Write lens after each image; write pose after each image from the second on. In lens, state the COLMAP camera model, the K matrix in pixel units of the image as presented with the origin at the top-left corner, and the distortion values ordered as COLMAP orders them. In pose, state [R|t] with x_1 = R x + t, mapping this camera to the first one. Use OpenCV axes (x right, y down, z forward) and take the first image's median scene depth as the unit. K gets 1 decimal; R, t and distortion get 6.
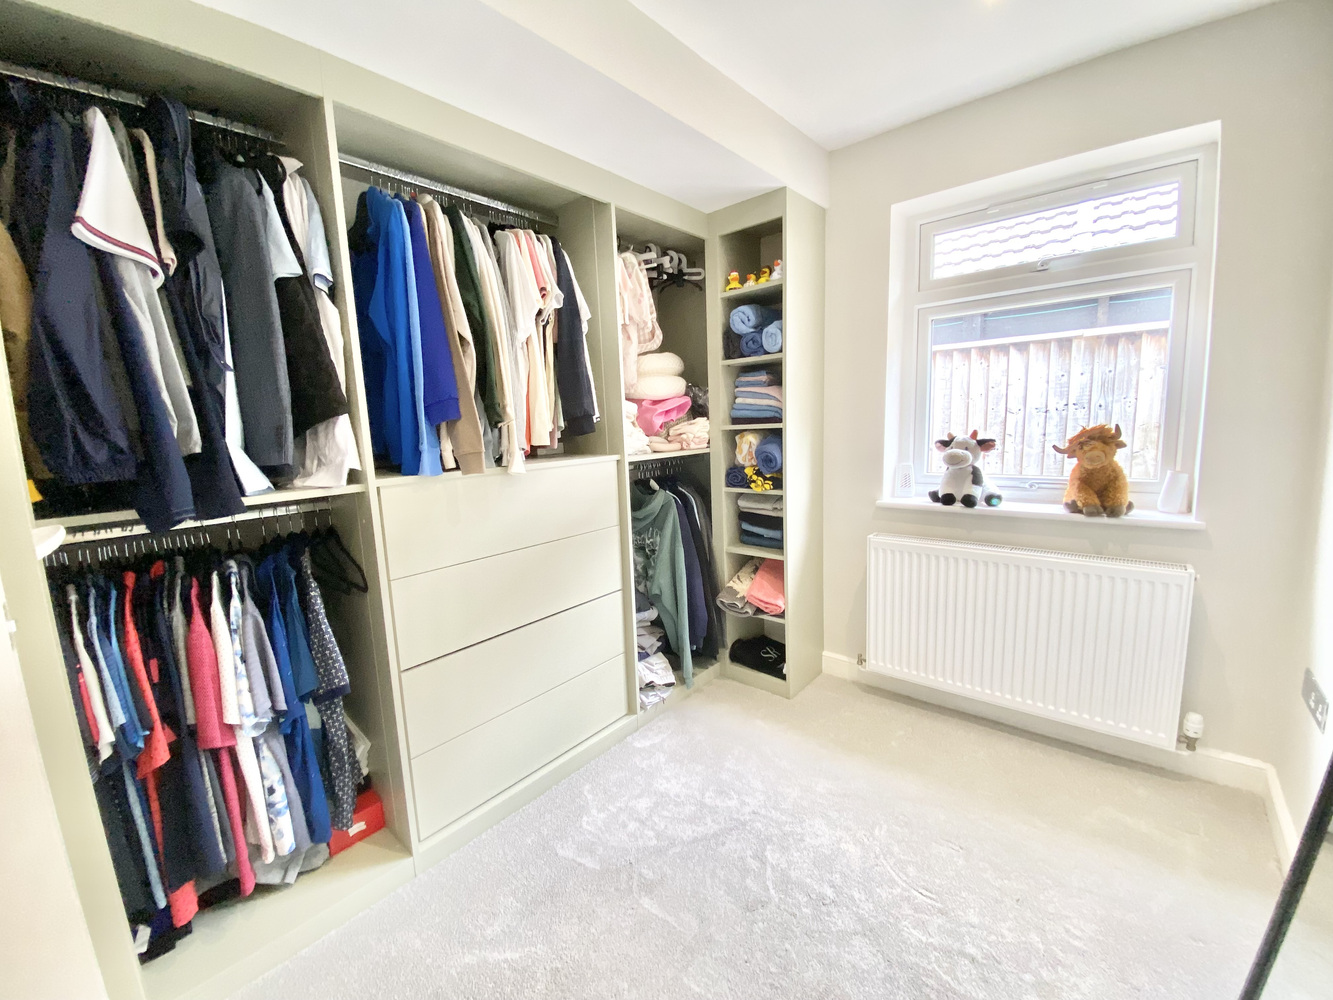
lens RADIAL K [[540.5, 0, 662.6], [0, 540.5, 496.9], [0, 0, 1]] dist [0.044854, -0.031645]
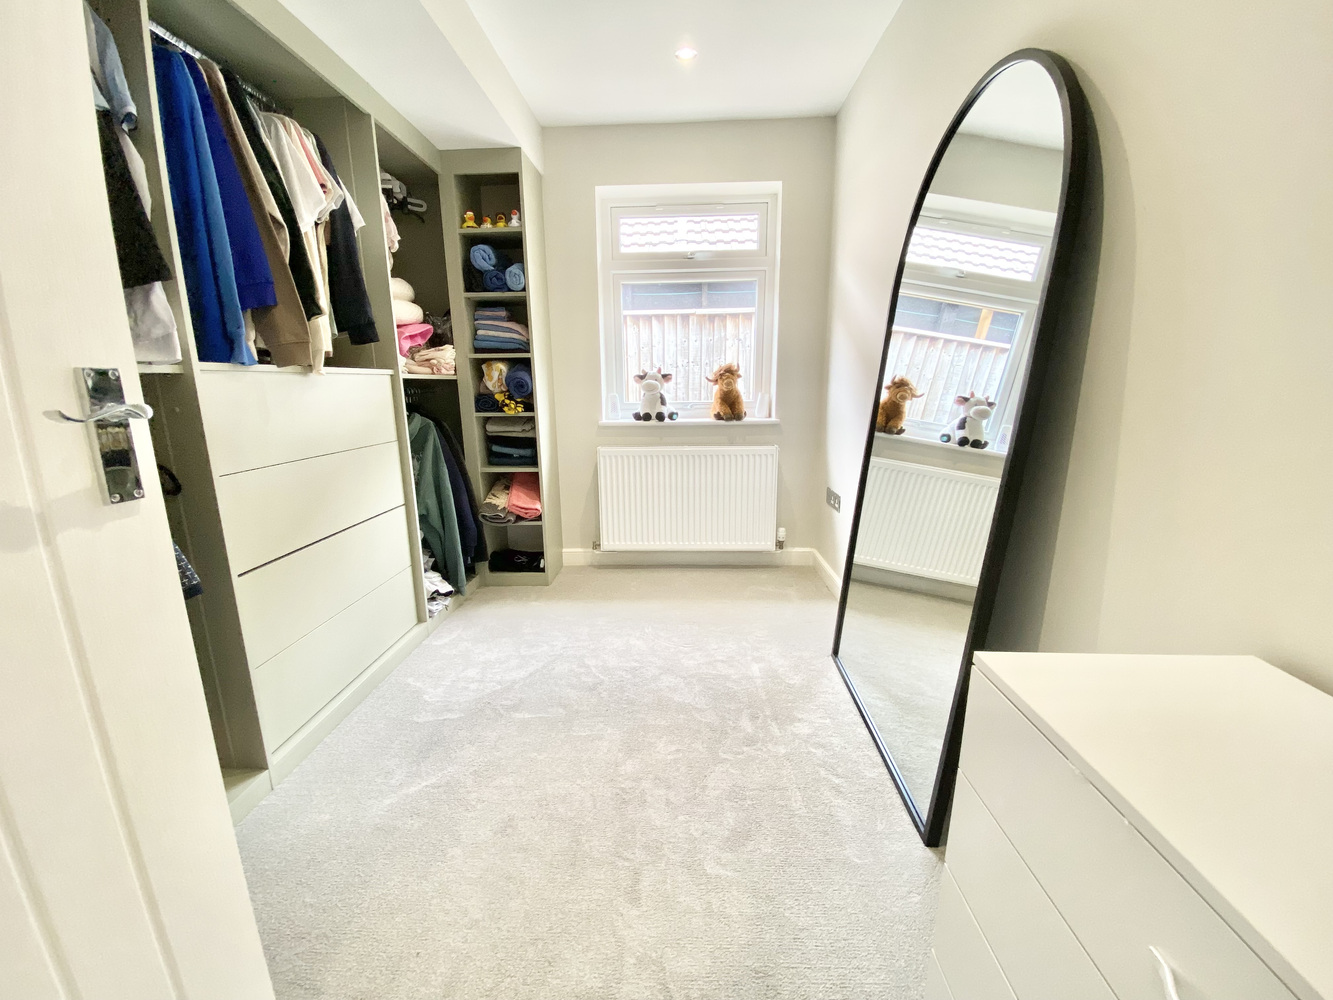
lens RADIAL K [[540.5, 0, 662.6], [0, 540.5, 496.9], [0, 0, 1]] dist [0.044854, -0.031645]
pose [[0.786325, -0.097695, 0.610040, -0.302962], [0.068085, 0.995107, 0.071603, 0.109053], [-0.614050, -0.014769, 0.789129, -0.116694]]
